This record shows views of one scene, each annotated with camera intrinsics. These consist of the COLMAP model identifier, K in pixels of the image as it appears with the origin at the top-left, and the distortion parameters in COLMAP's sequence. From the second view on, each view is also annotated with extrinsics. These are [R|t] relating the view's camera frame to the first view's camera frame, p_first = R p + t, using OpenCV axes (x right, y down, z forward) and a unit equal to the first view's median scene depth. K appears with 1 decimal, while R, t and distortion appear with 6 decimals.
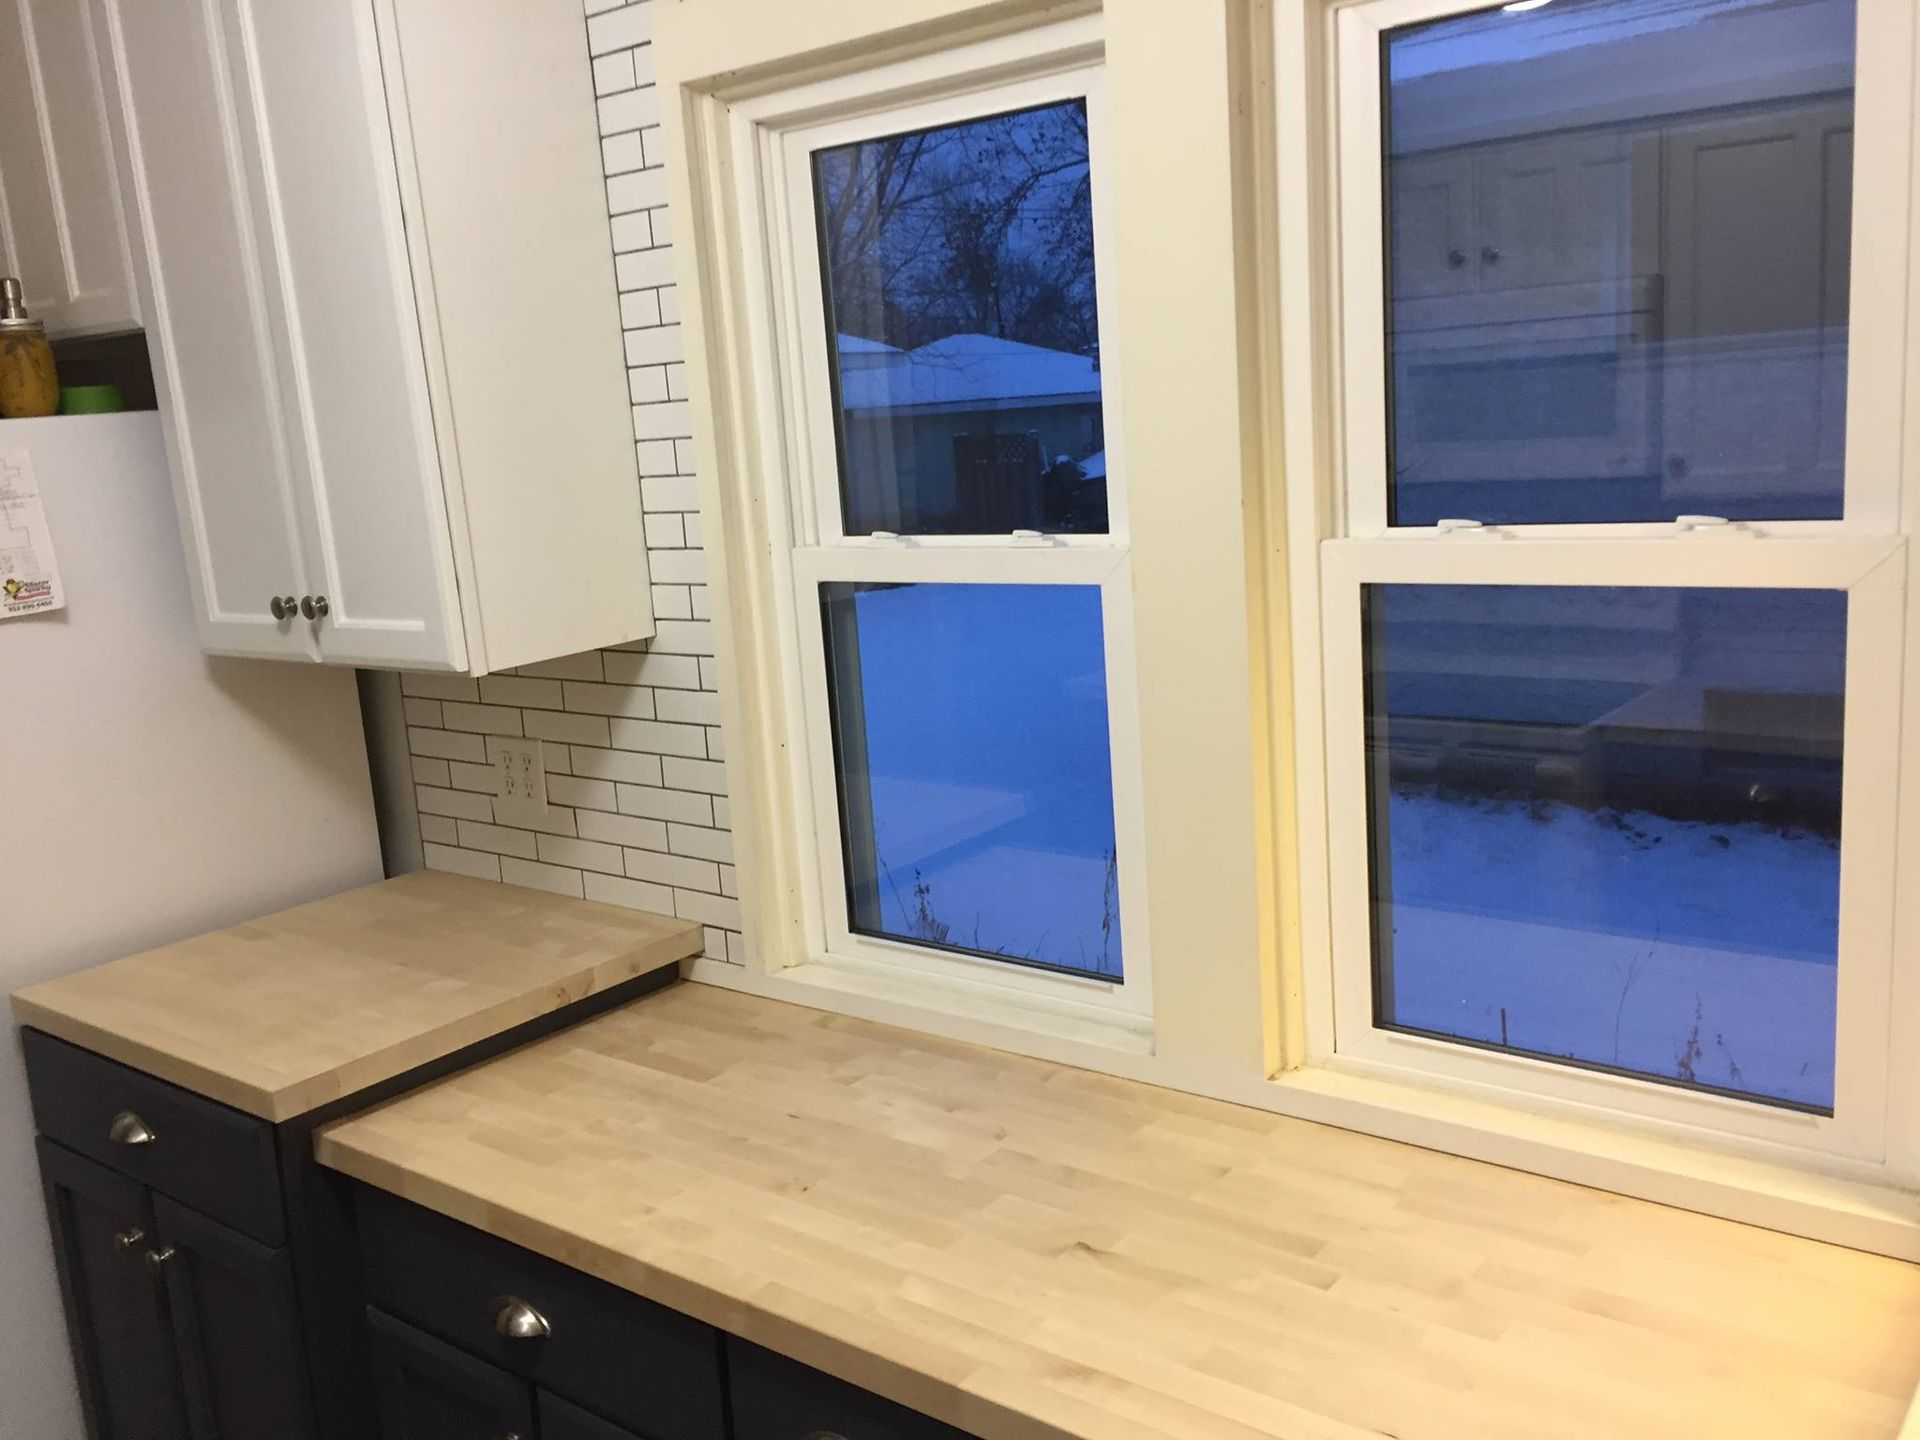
lens RADIAL K [[1597.7, 0, 960.0], [0, 1597.7, 720.0], [0, 0, 1]] dist [0.006934, 0.057296]
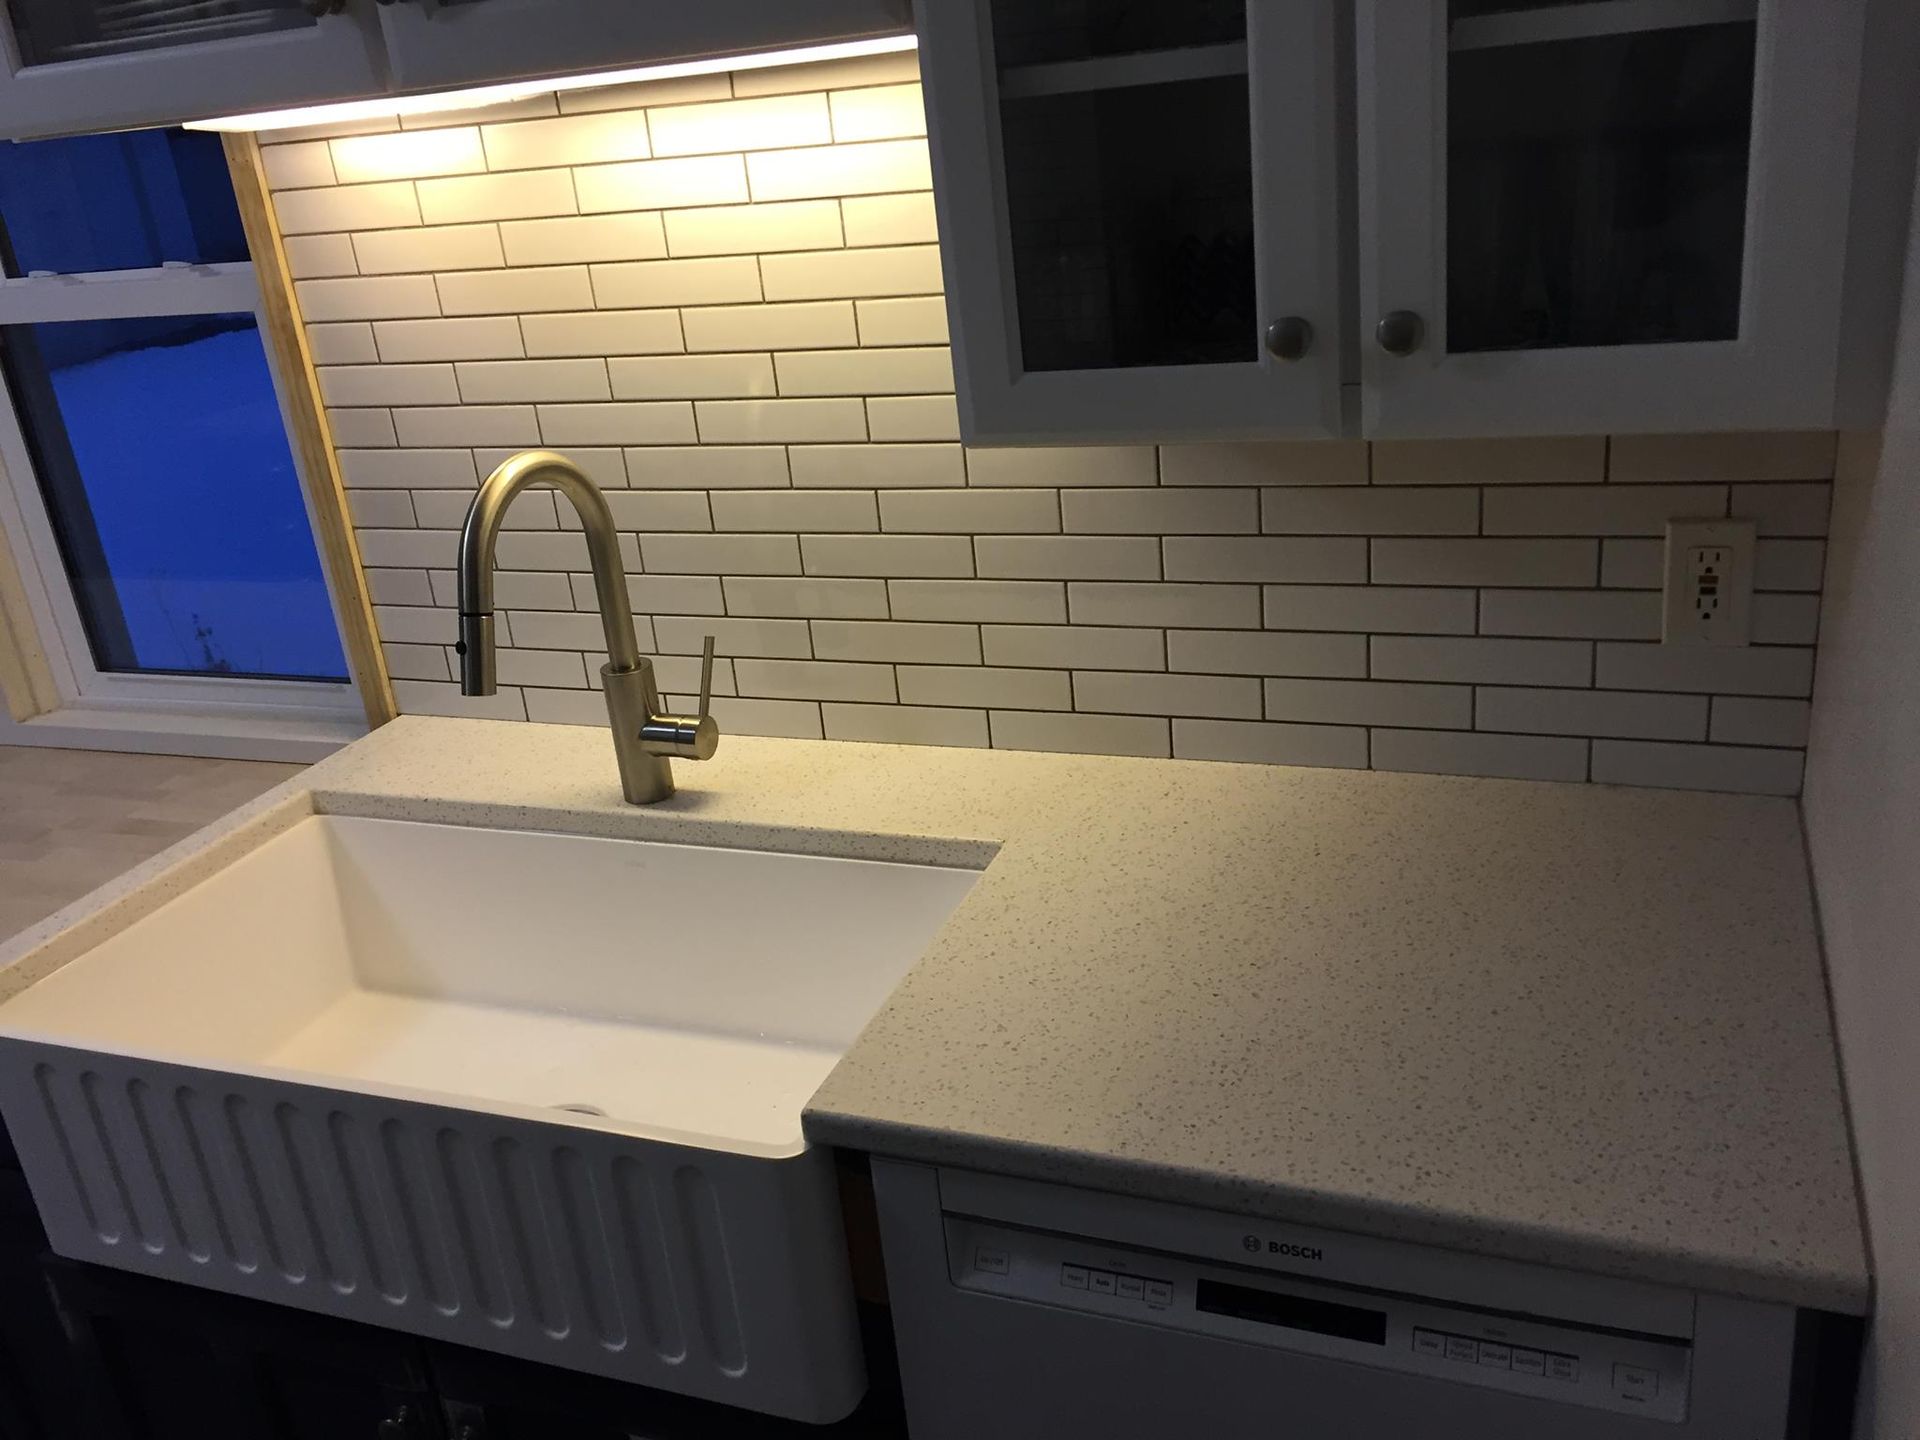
lens RADIAL K [[1597.7, 0, 960.0], [0, 1597.7, 720.0], [0, 0, 1]] dist [0.006934, 0.057296]
pose [[0.956479, -0.142419, 0.254687, 0.225765], [0.093773, 0.976529, 0.193901, 0.015632], [-0.276324, -0.161580, 0.947384, -0.172531]]
